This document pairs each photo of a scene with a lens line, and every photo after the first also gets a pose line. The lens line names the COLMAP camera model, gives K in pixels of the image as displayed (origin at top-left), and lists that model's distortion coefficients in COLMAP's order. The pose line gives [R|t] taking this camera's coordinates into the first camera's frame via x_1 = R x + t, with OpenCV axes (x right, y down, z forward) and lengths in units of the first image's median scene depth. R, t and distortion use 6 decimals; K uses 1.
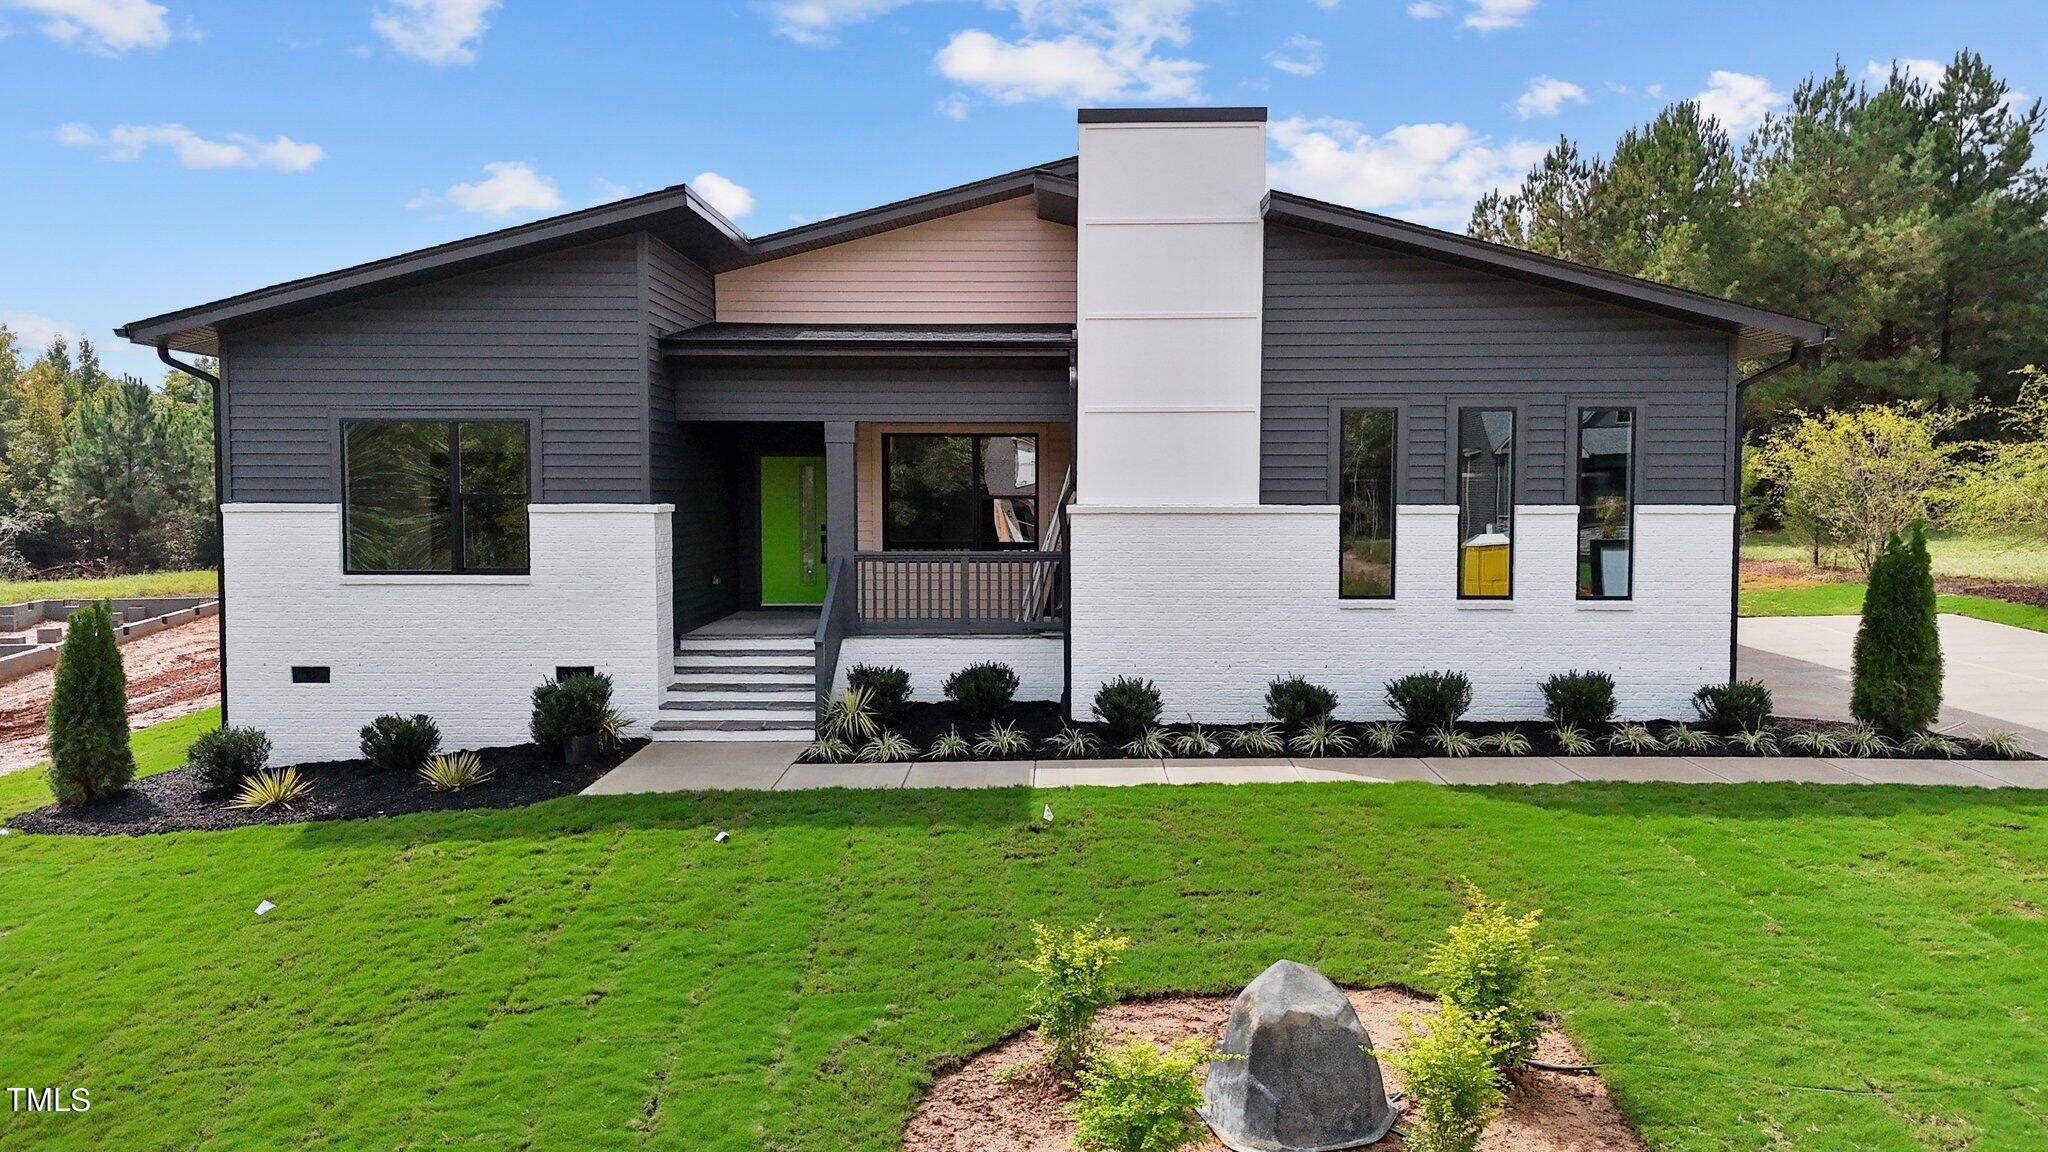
lens RADIAL K [[1497.3, 0, 1024.0], [0, 1497.3, 576.0], [0, 0, 1]] dist [0.086210, -0.105978]
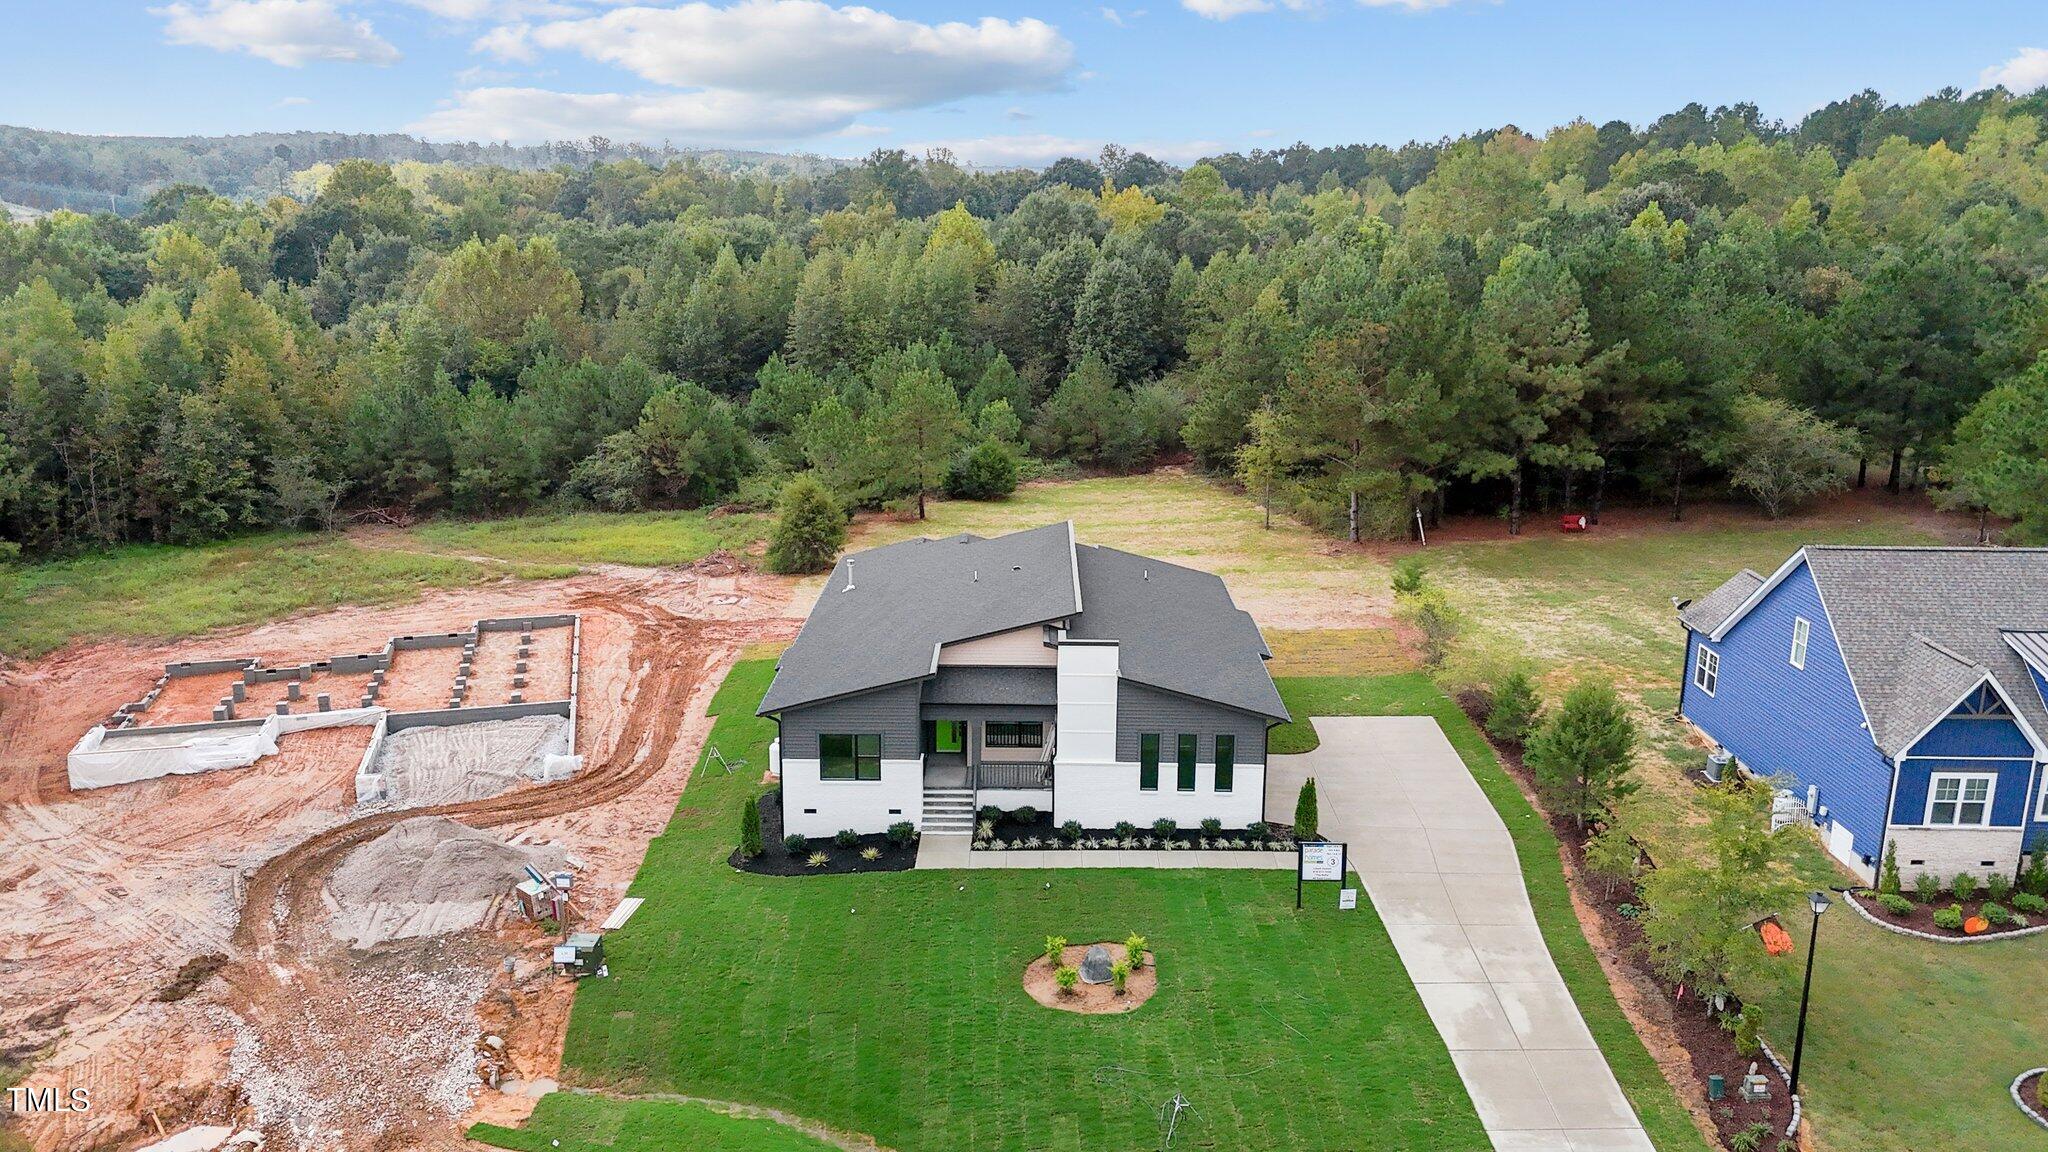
lens RADIAL K [[1497.3, 0, 1024.0], [0, 1497.3, 576.0], [0, 0, 1]] dist [0.086210, -0.105978]
pose [[0.999823, 0.004832, 0.018196, -0.090422], [-0.008341, 0.980161, 0.198028, -1.040288], [-0.016878, -0.198145, 0.980027, -1.969843]]
